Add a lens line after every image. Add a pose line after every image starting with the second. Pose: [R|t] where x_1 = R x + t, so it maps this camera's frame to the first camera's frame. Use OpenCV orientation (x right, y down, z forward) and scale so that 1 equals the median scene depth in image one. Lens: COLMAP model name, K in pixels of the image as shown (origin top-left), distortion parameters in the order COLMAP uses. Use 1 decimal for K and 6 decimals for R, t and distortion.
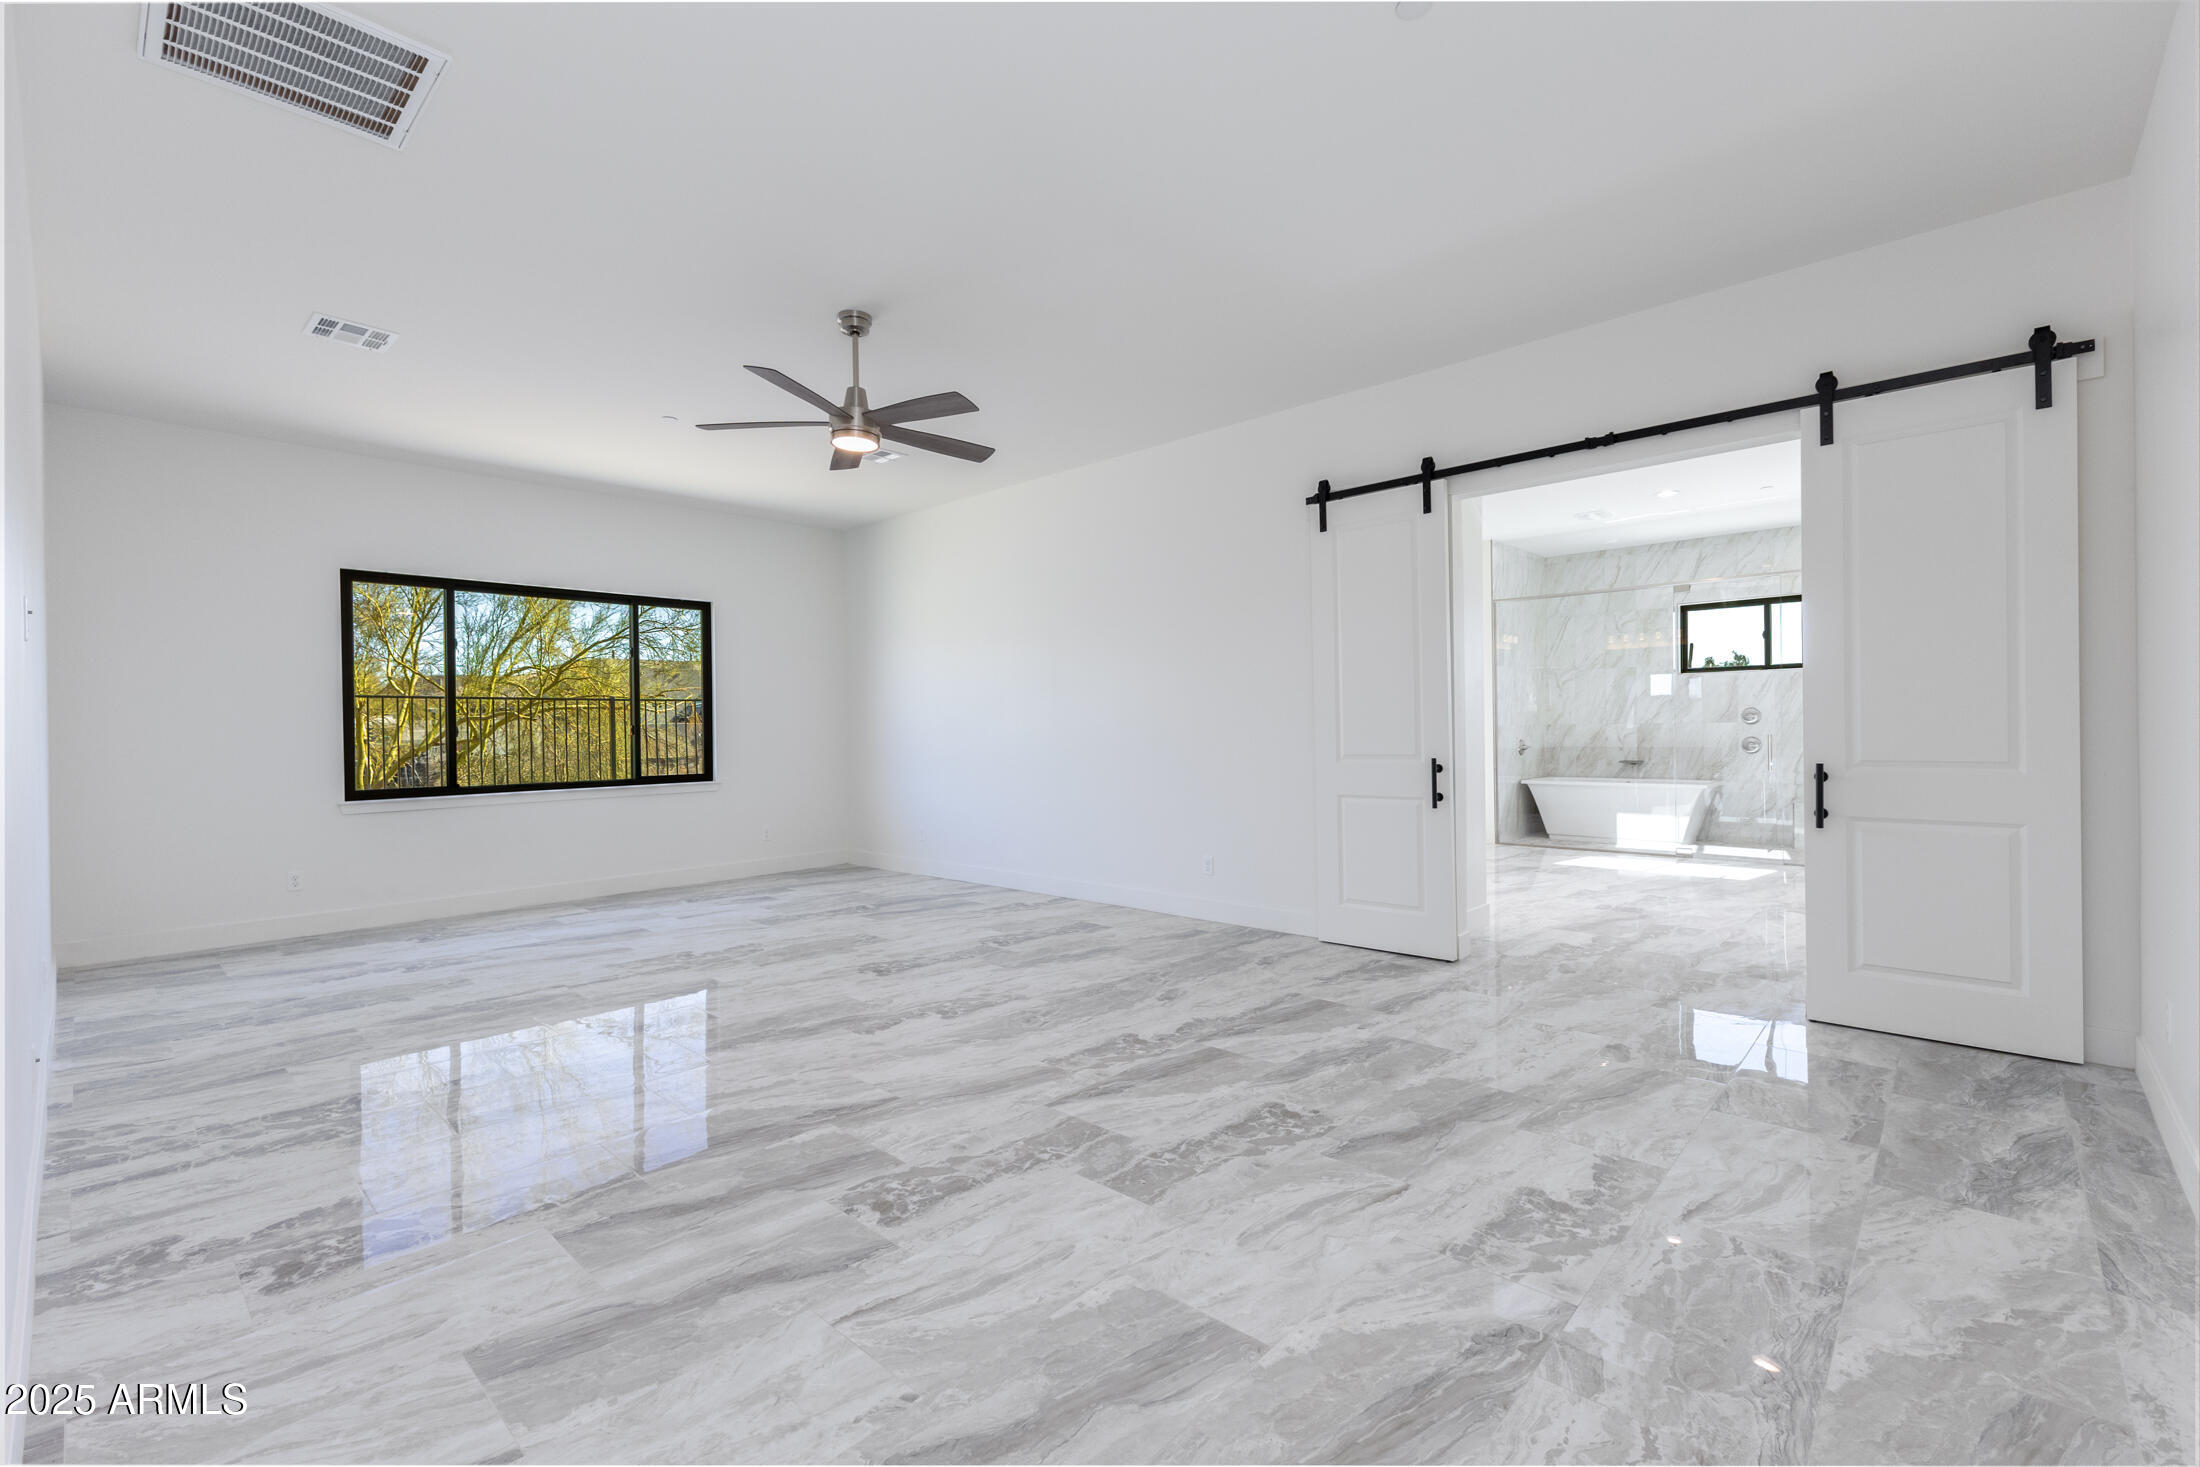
lens RADIAL K [[944.6, 0, 1100.0], [0, 944.6, 733.5], [0, 0, 1]] dist [0.010590, -0.000290]
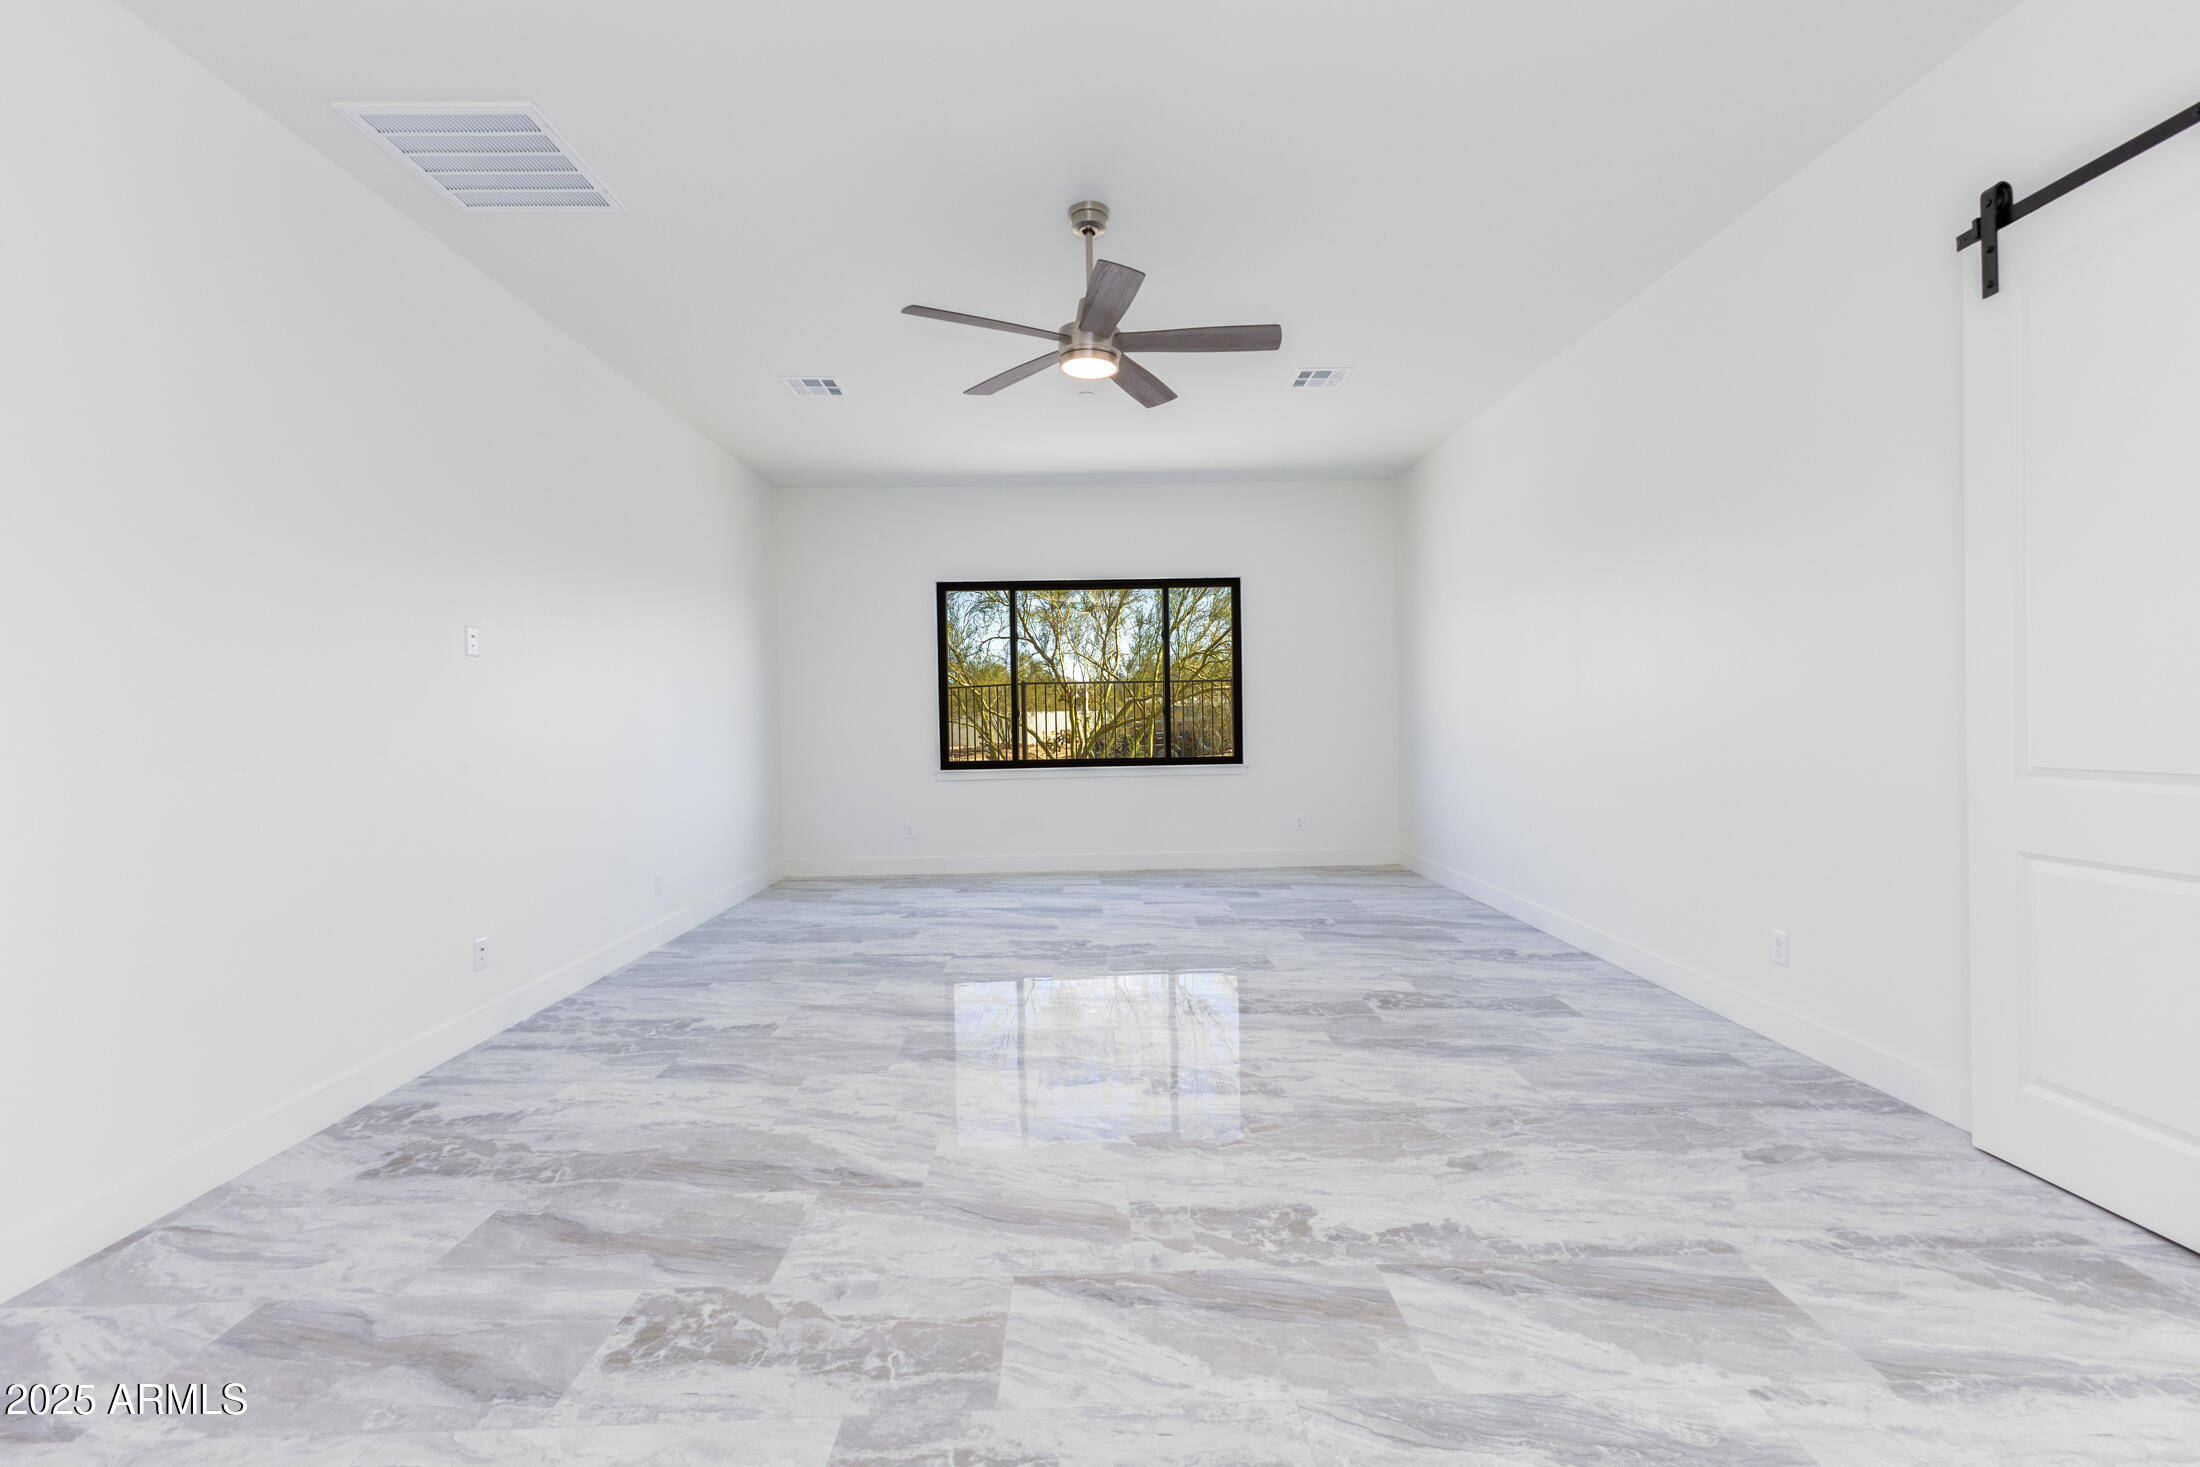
lens RADIAL K [[944.6, 0, 1100.0], [0, 944.6, 733.5], [0, 0, 1]] dist [0.010590, -0.000290]
pose [[0.694953, 0.016239, -0.718872, 0.384901], [0.001553, 0.999709, 0.024085, -0.009069], [0.719054, -0.017854, 0.694725, 0.482535]]
